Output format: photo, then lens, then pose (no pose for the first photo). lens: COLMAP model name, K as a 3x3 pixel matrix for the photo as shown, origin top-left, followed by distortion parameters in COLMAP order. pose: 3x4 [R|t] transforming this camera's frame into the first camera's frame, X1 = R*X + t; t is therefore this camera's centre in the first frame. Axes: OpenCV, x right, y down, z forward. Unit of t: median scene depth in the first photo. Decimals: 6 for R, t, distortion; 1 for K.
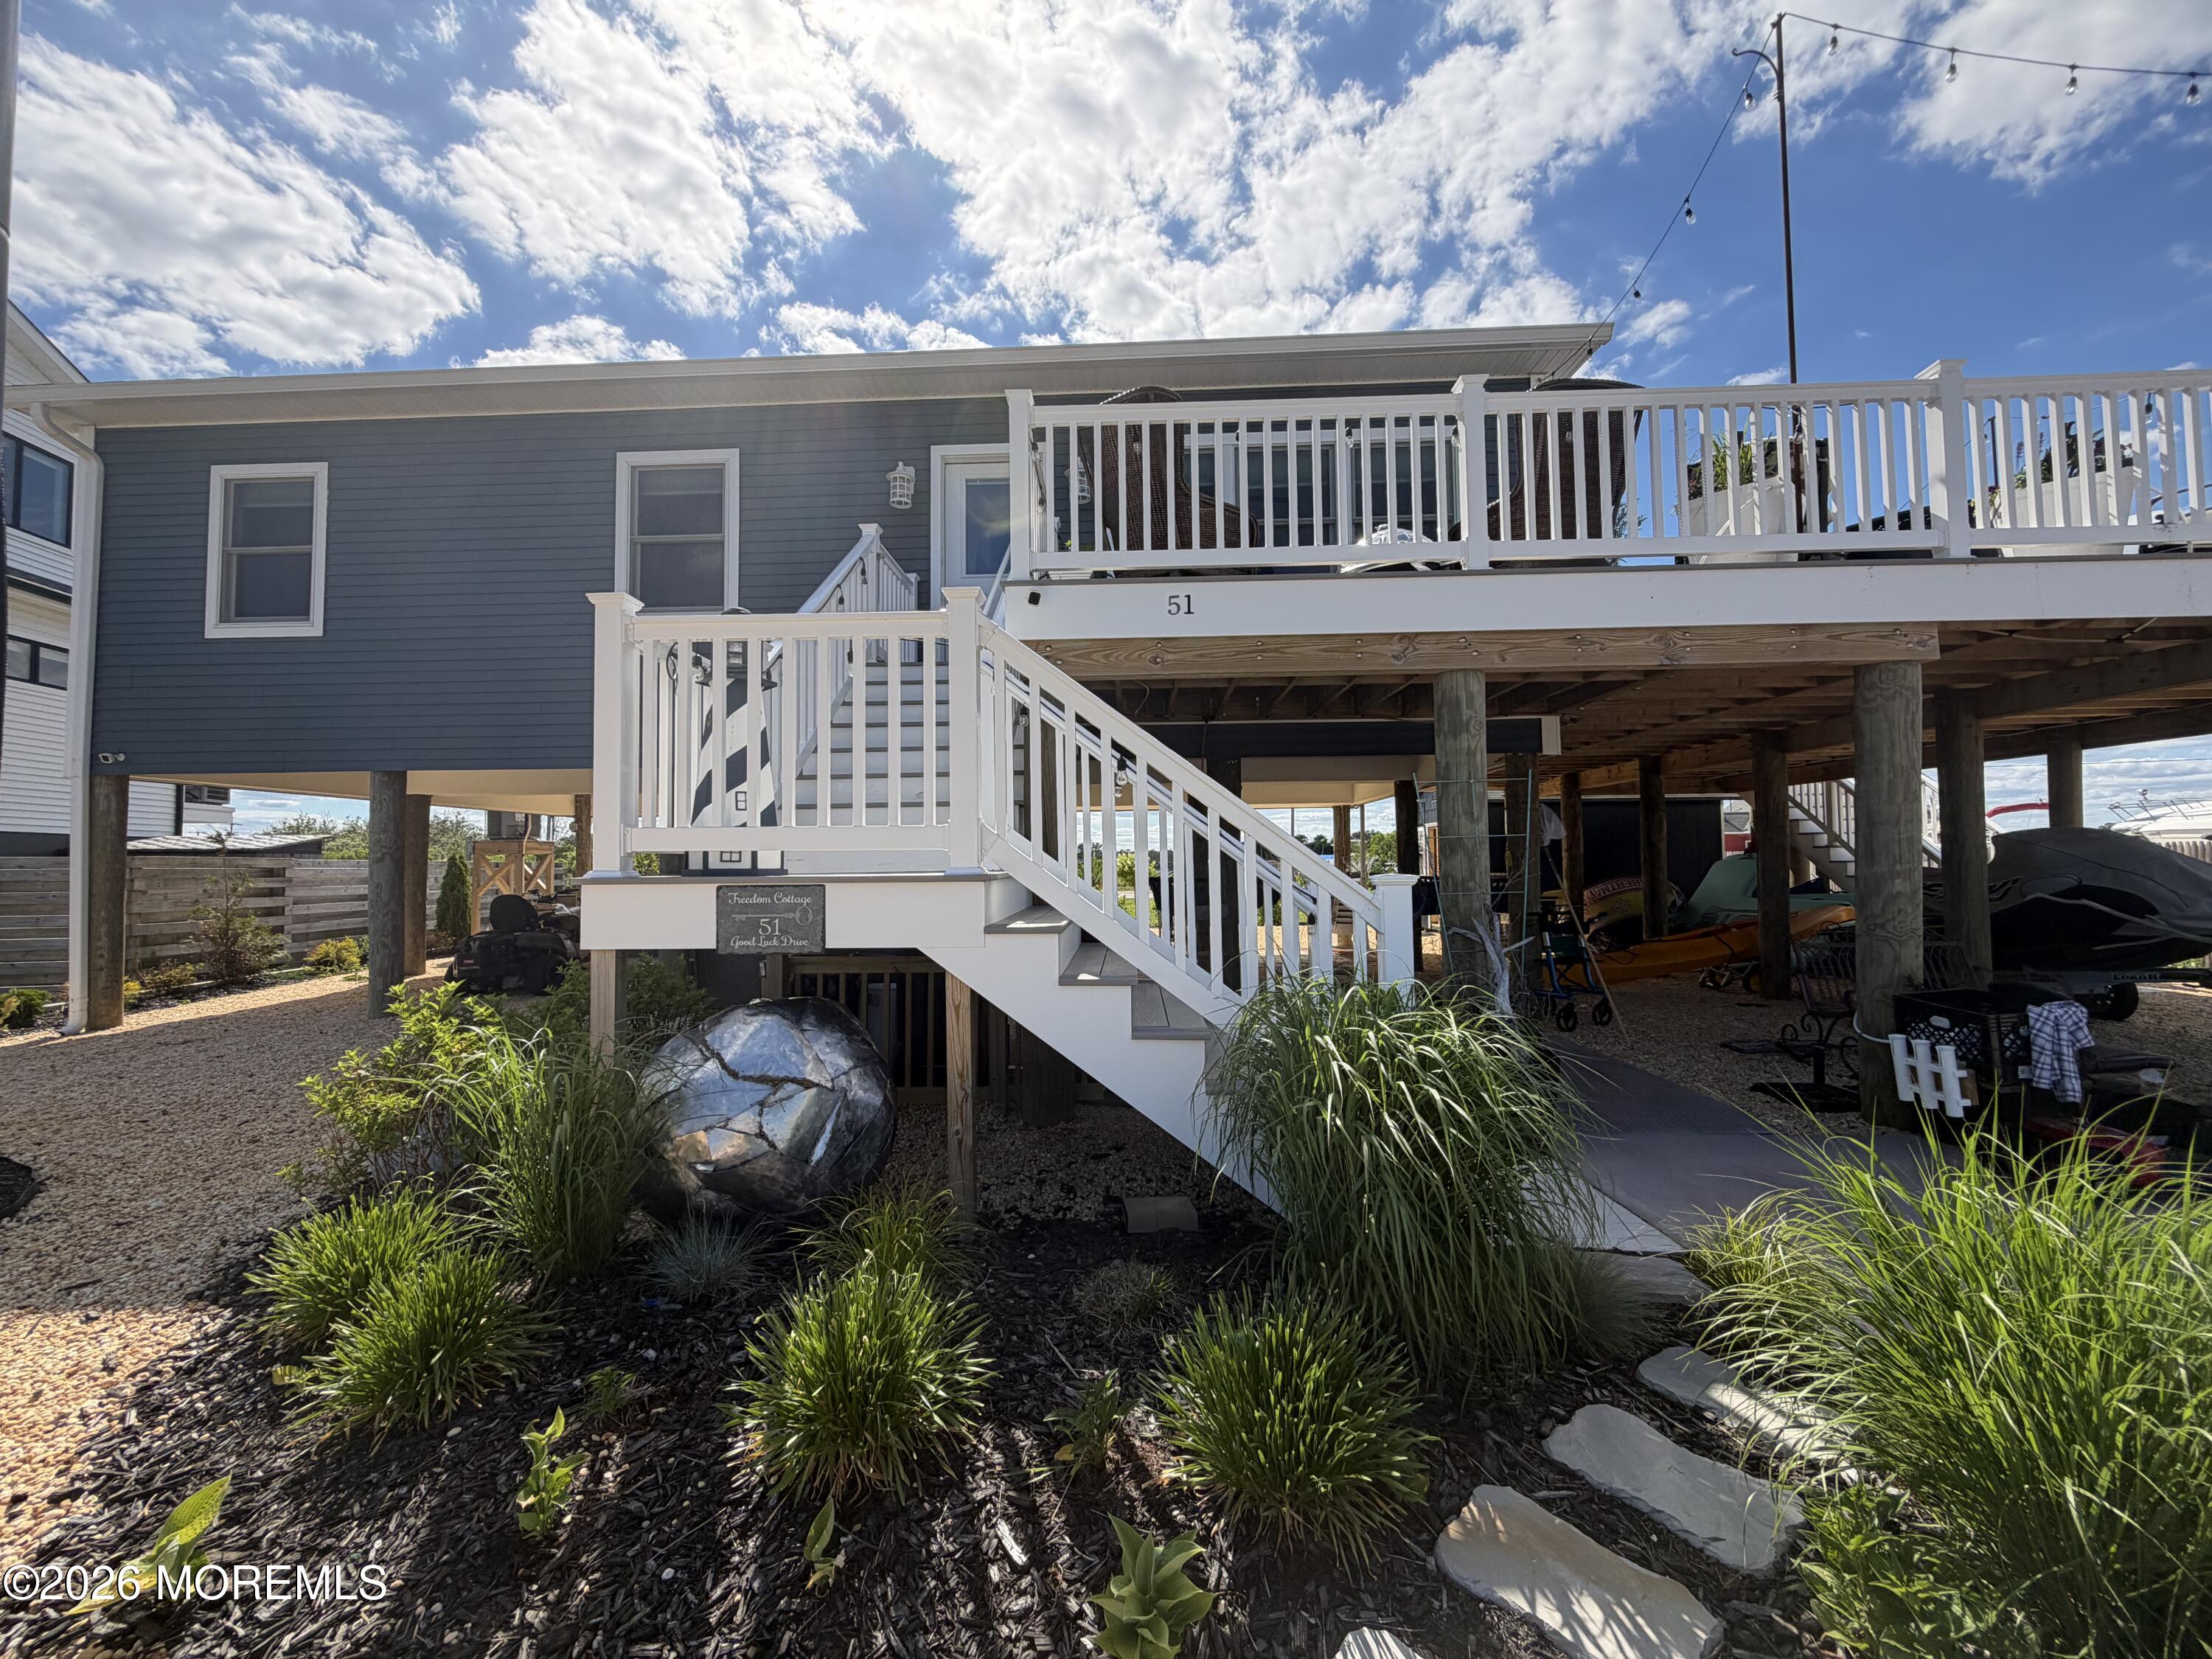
lens RADIAL K [[897.1, 0, 1106.0], [0, 897.1, 829.5], [0, 0, 1]] dist [-0.000356, -0.000111]
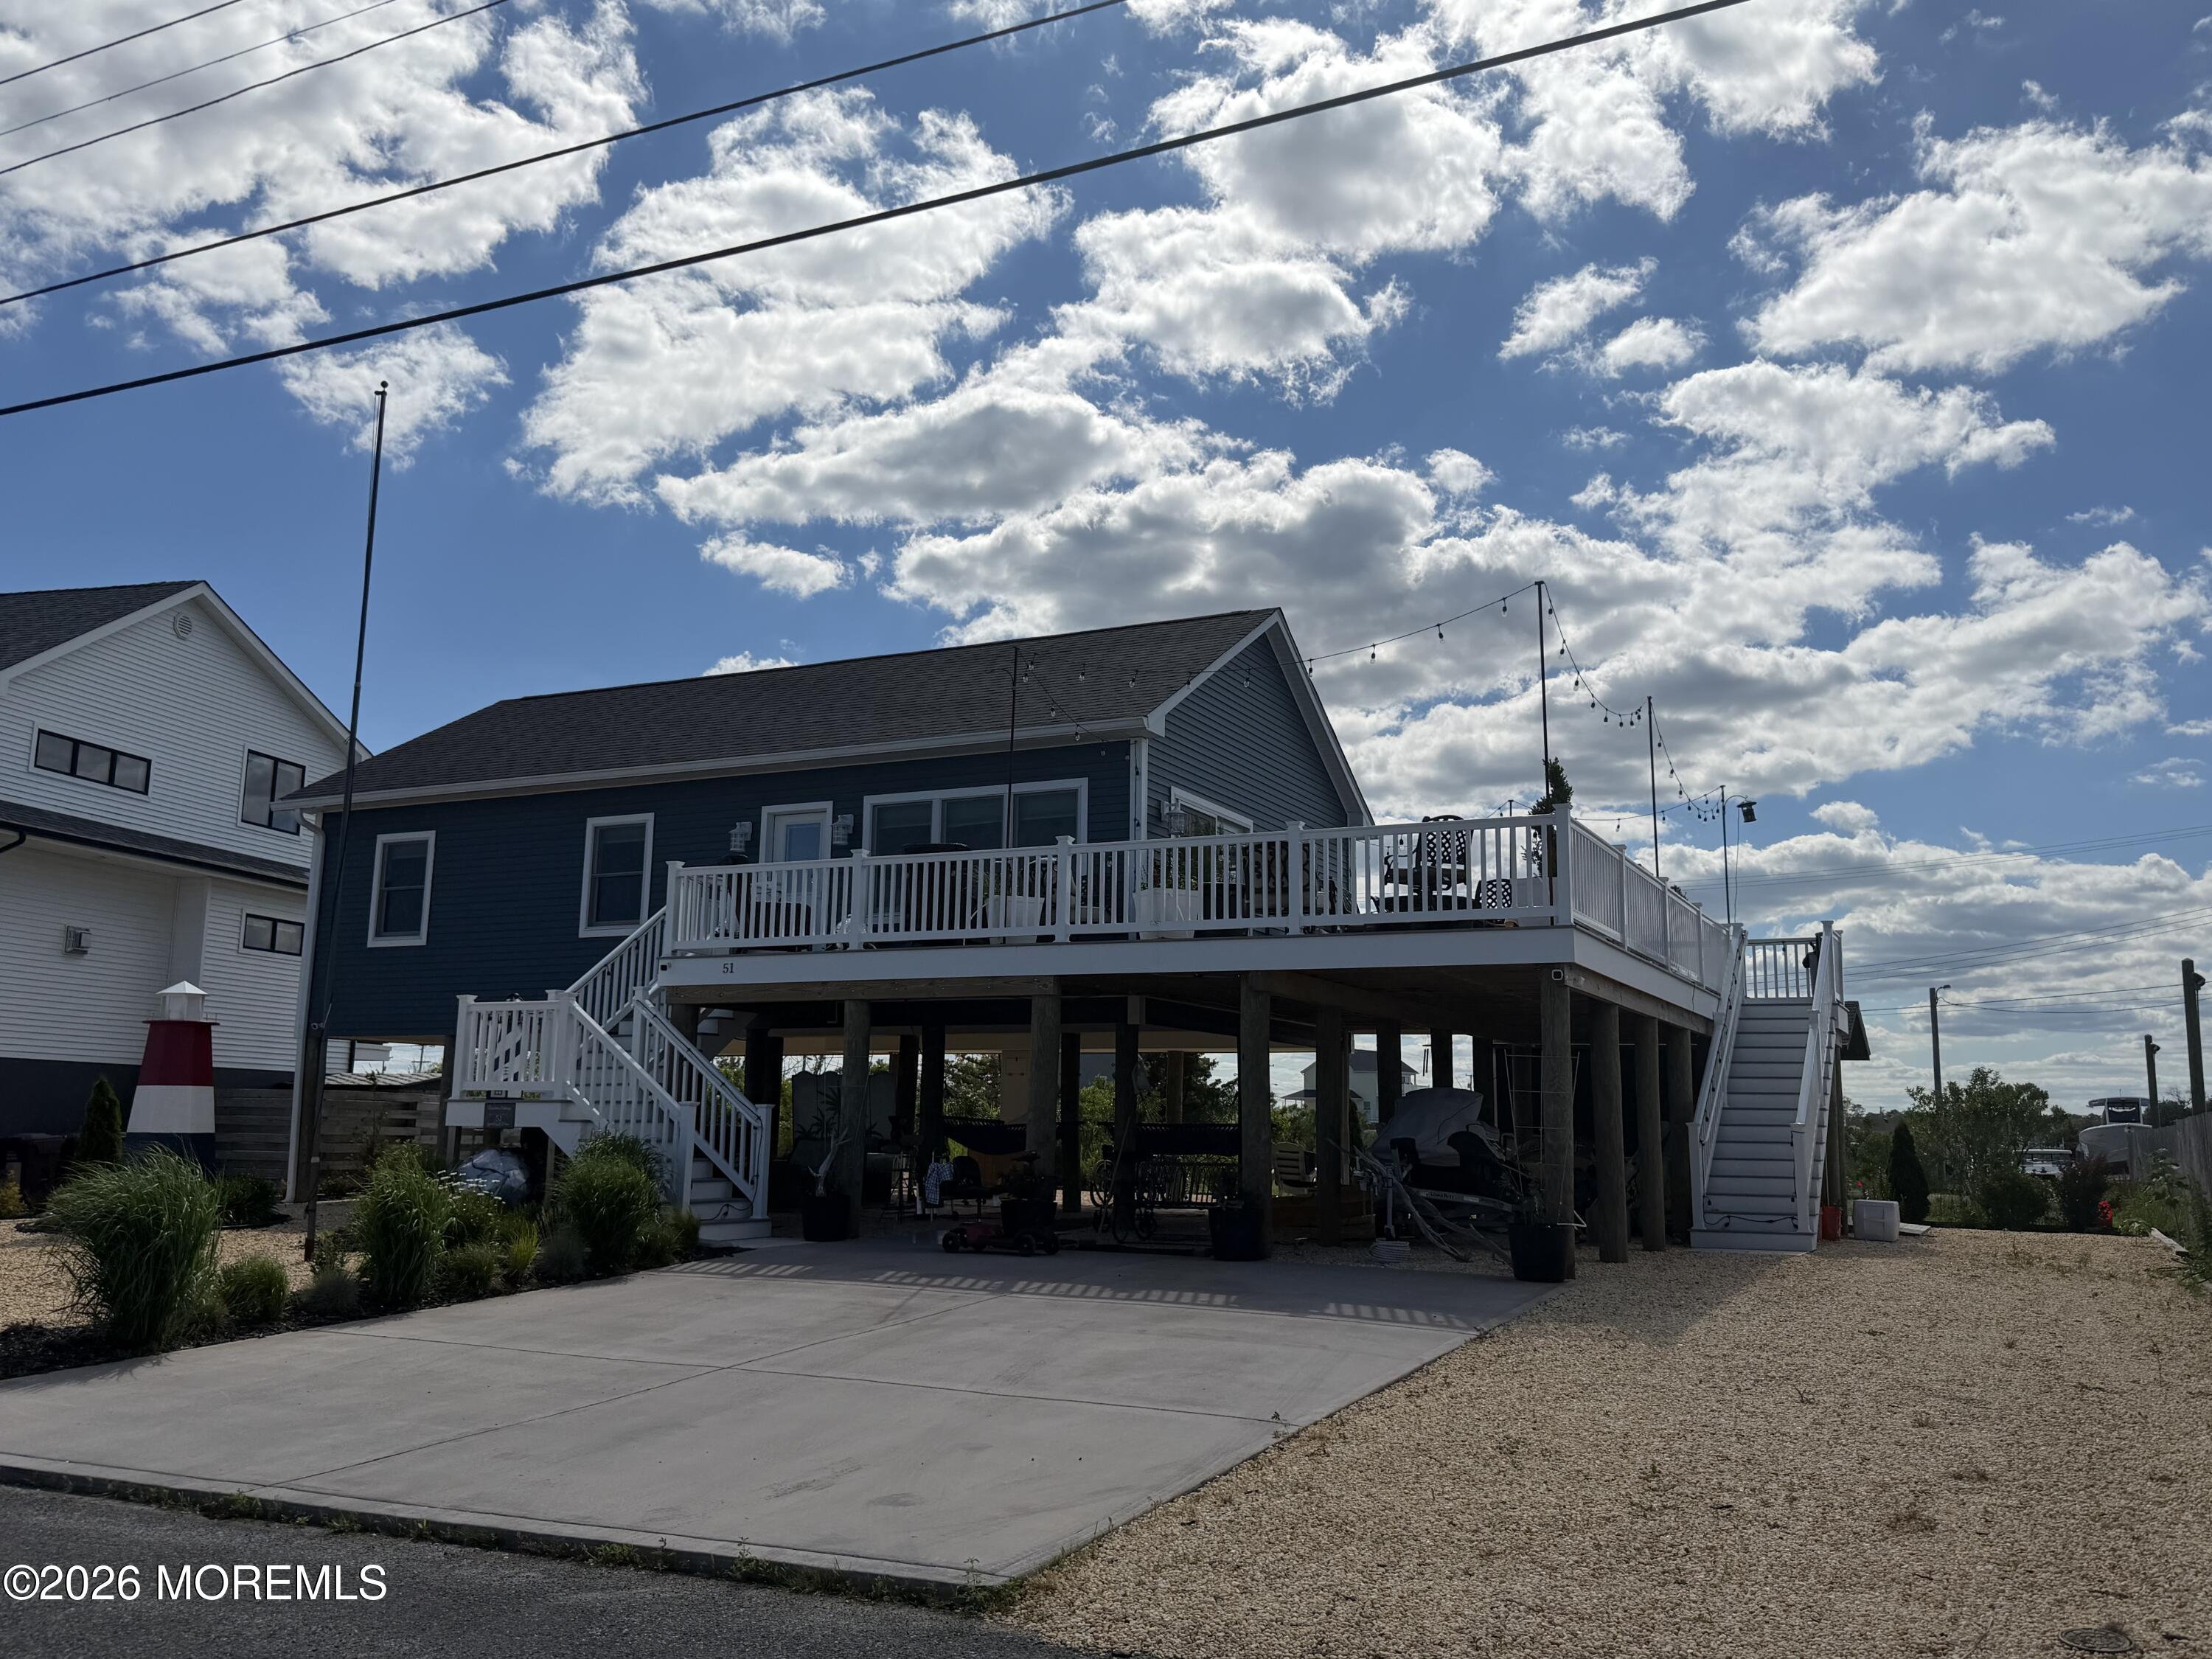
lens RADIAL K [[1794.1, 0, 1106.0], [0, 1794.1, 829.5], [0, 0, 1]] dist [0.004912, 0.000590]
pose [[0.915153, -0.043830, -0.400717, 1.392579], [-0.008011, 0.991898, -0.126788, -0.032756], [0.403028, 0.119240, 0.907387, -1.303347]]
